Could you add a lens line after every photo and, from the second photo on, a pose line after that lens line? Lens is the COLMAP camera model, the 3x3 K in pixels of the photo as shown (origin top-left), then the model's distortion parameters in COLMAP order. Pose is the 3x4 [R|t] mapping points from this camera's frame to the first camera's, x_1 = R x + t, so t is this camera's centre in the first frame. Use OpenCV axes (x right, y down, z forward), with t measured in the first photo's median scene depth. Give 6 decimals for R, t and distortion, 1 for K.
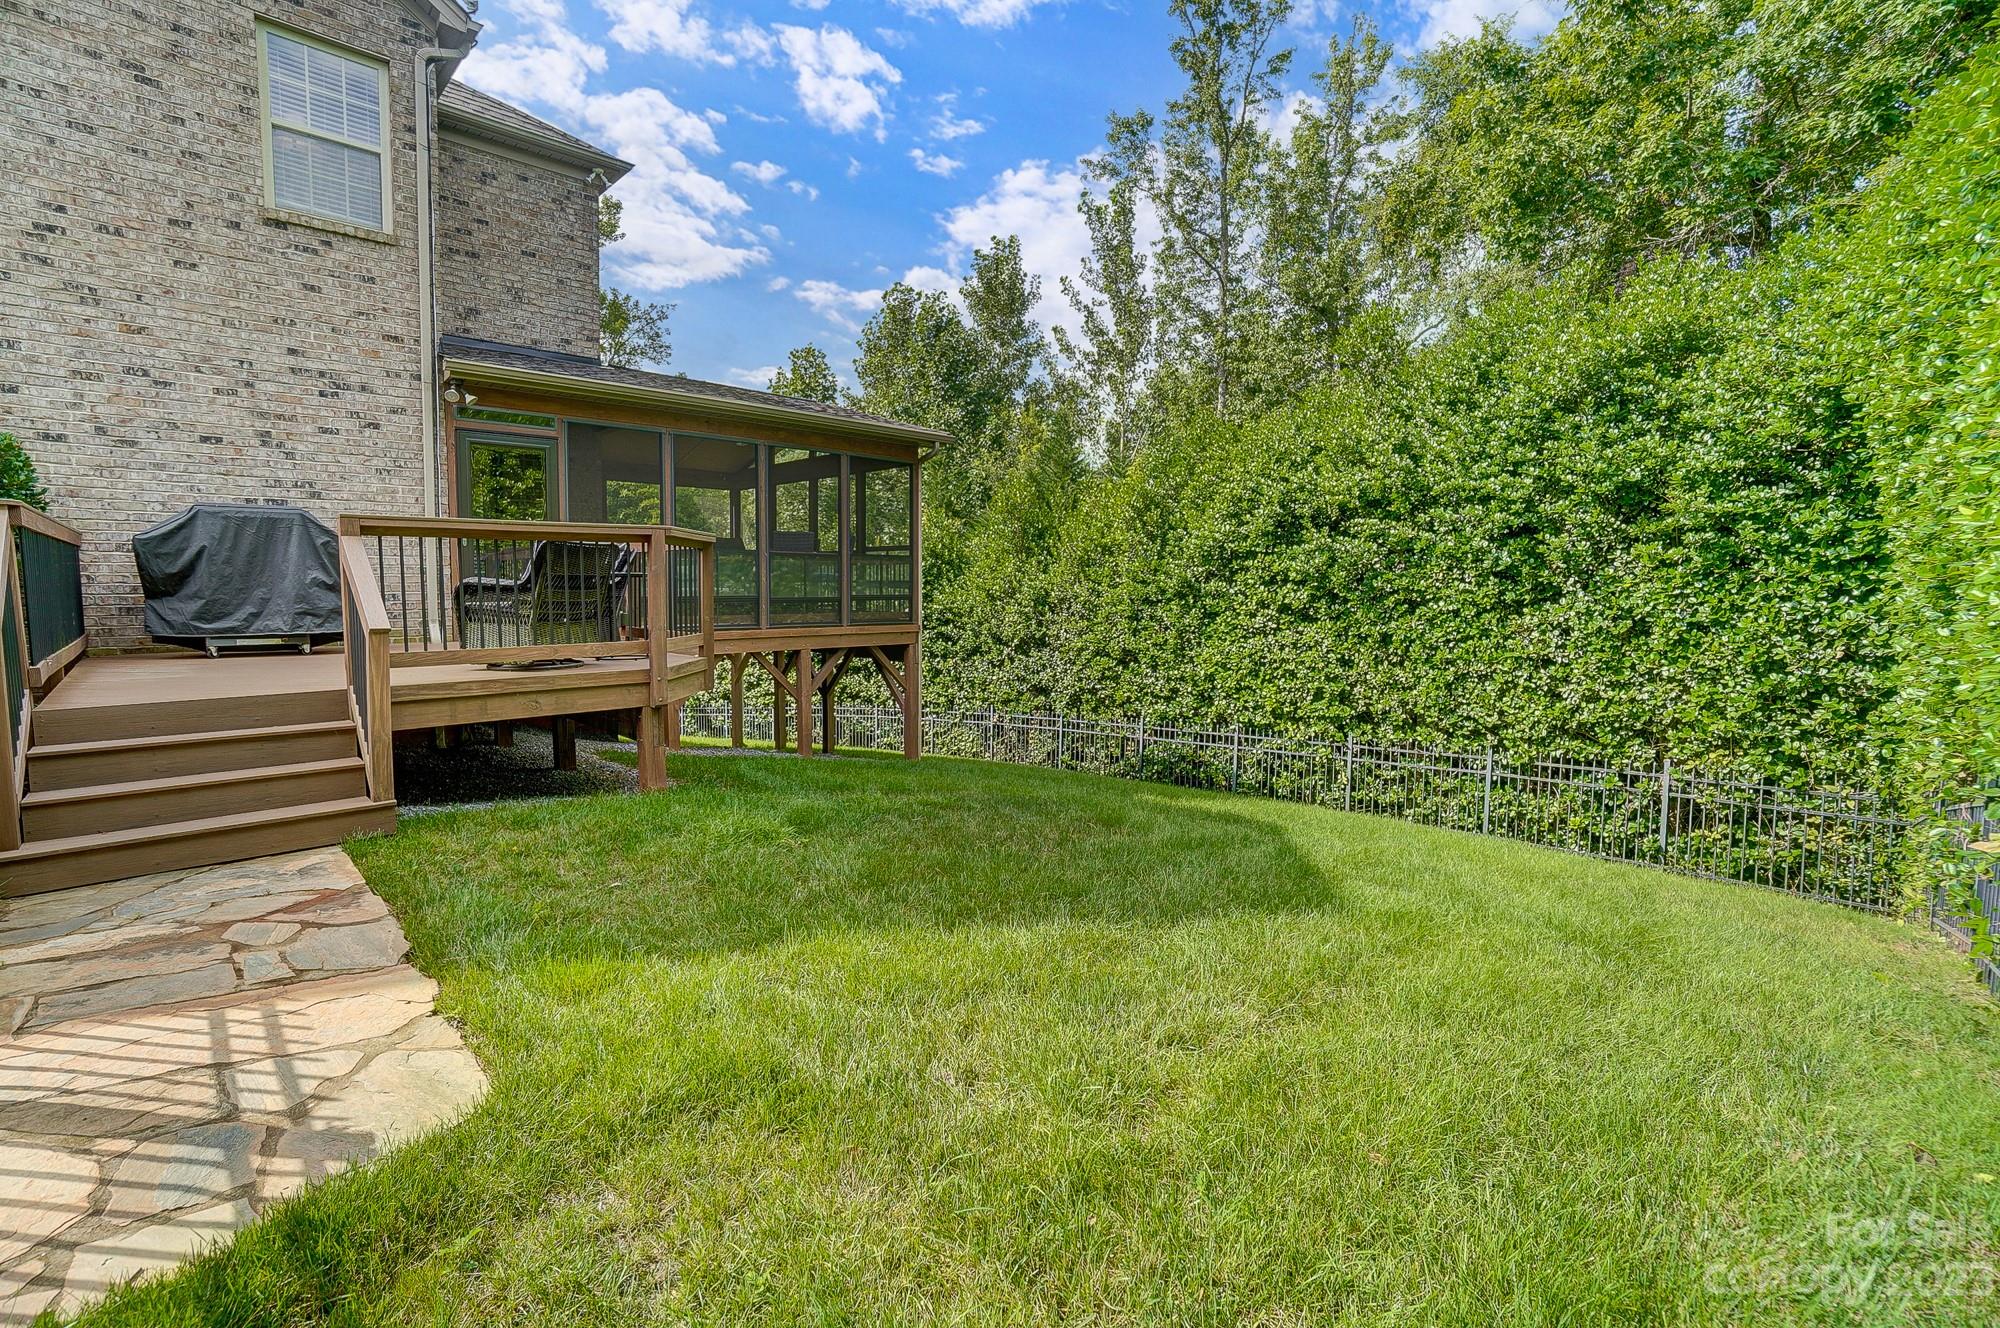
lens RADIAL K [[895.7, 0, 1012.3], [0, 895.7, 664.2], [0, 0, 1]] dist [-0.046192, 0.013431]
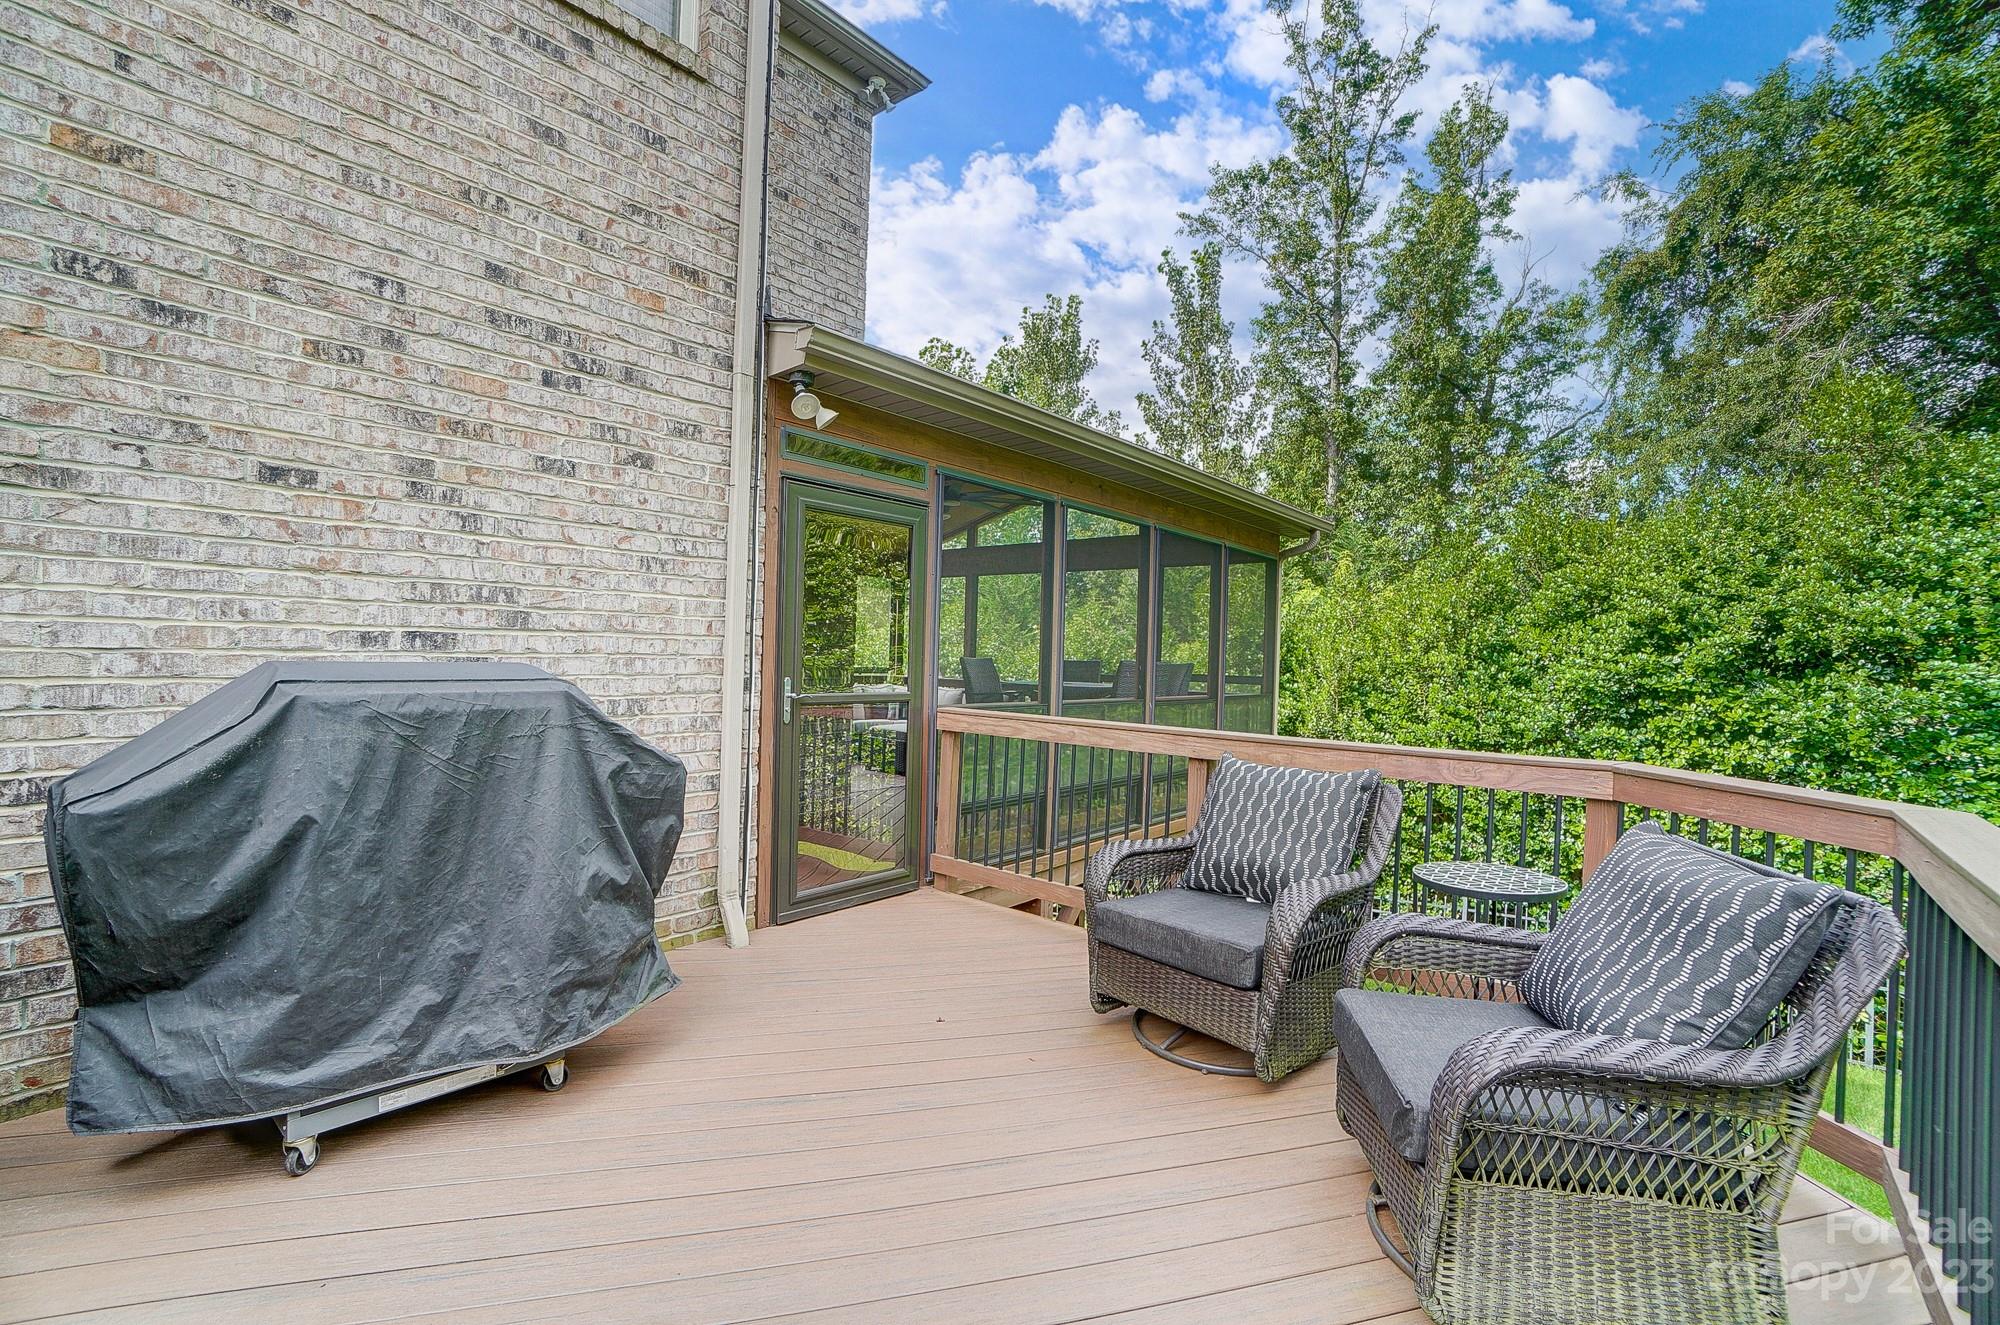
lens RADIAL K [[895.7, 0, 1012.5], [0, 895.7, 663.5], [0, 0, 1]] dist [-0.046192, 0.013431]
pose [[0.994936, 0.018898, 0.098723, -0.623532], [-0.010975, 0.996719, -0.080190, -0.146453], [-0.099914, 0.078701, 0.991879, 0.582566]]
